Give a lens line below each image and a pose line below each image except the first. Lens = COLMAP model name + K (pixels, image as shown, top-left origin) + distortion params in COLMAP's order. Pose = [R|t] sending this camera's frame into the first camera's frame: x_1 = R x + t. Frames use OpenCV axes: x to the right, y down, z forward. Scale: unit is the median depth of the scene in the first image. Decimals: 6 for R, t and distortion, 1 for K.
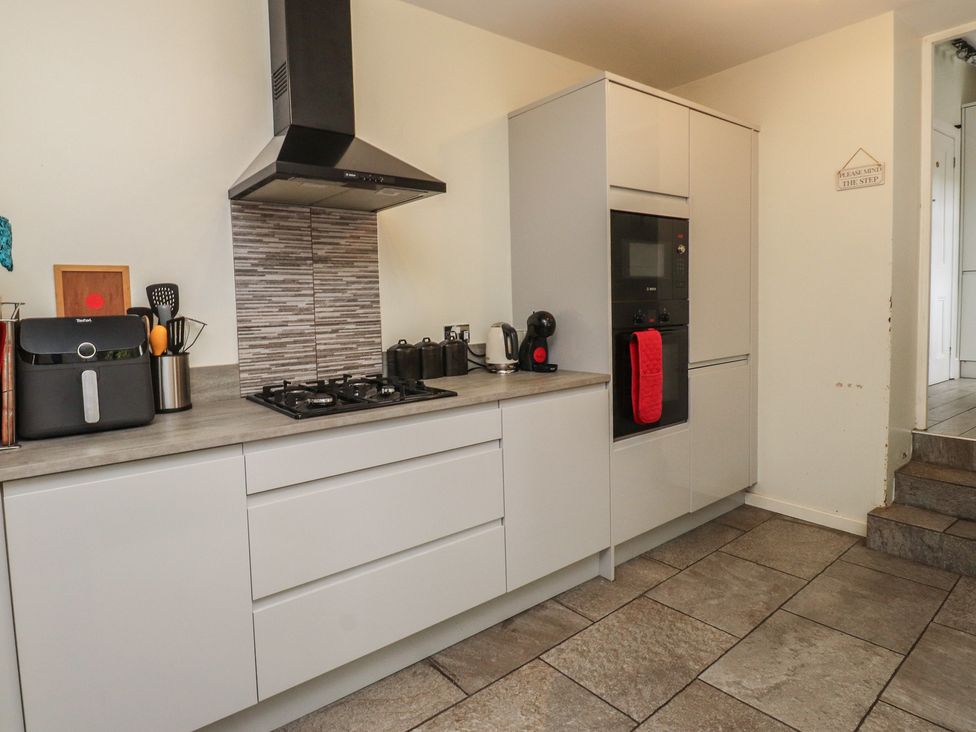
lens RADIAL K [[559.2, 0, 470.3], [0, 559.2, 339.5], [0, 0, 1]] dist [0.007763, -0.017785]
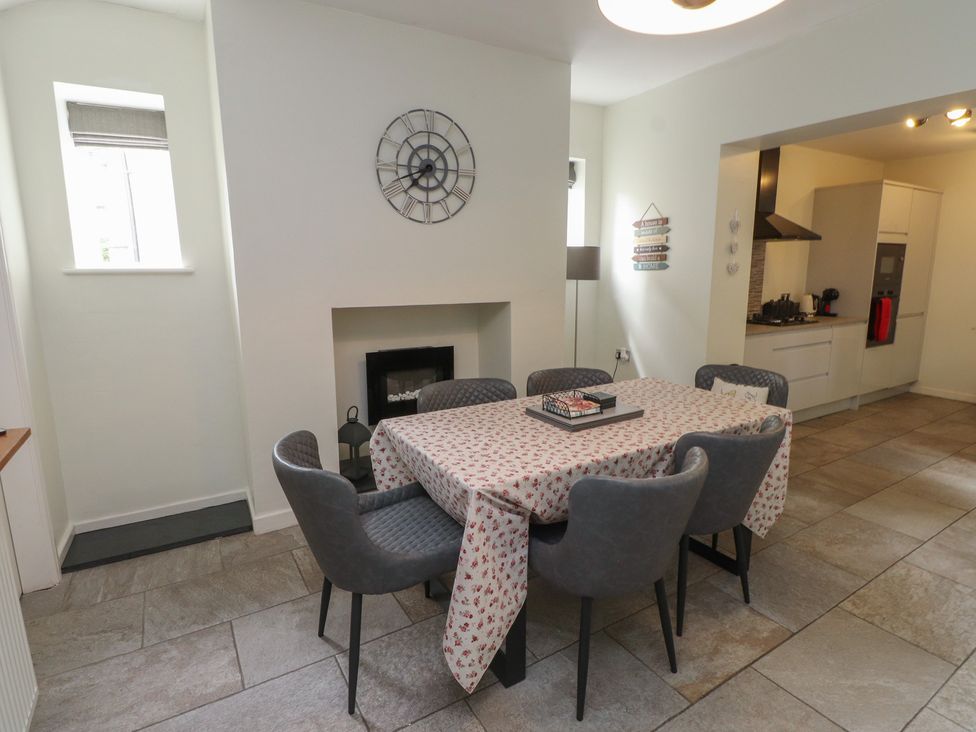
lens RADIAL K [[515.2, 0, 483.3], [0, 515.2, 362.1], [0, 0, 1]] dist [0.002627, -0.015435]
pose [[0.991399, 0.039916, -0.124639, -1.010307], [-0.024918, 0.992503, 0.119649, 0.030694], [0.128481, -0.115514, 0.984961, -1.231680]]
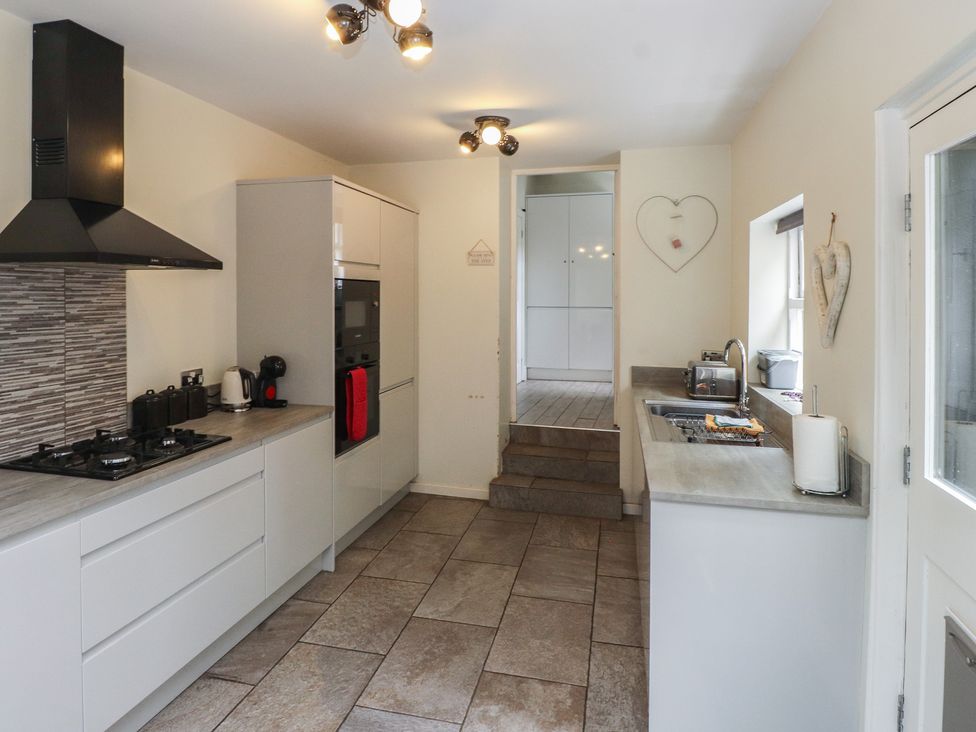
lens RADIAL K [[582.7, 0, 475.7], [0, 582.7, 302.5], [0, 0, 1]] dist [0.000646, -0.001965]
pose [[0.793193, 0.022461, 0.608556, -0.309535], [0.014959, 0.998299, -0.056344, -0.094198], [-0.608787, 0.053795, 0.791508, -0.265999]]
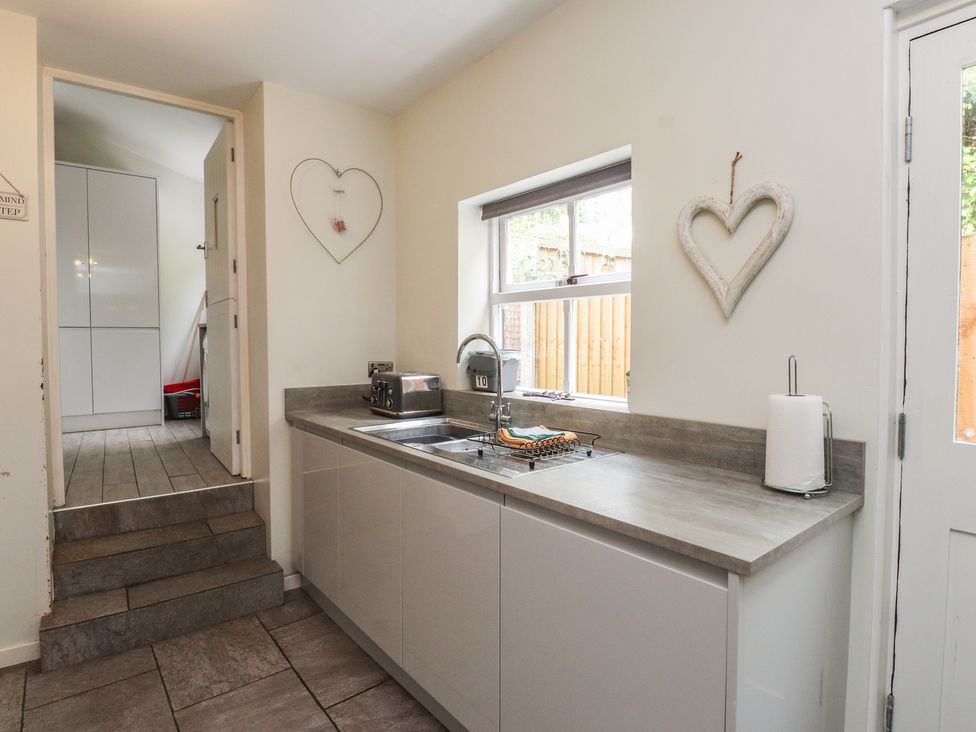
lens RADIAL K [[525.0, 0, 469.7], [0, 525.0, 358.3], [0, 0, 1]] dist [-0.000321, -0.014285]
pose [[0.003973, -0.008483, 0.999956, -0.021617], [0.066175, 0.997774, 0.008202, -0.045738], [-0.997800, 0.066140, 0.004526, 0.404153]]
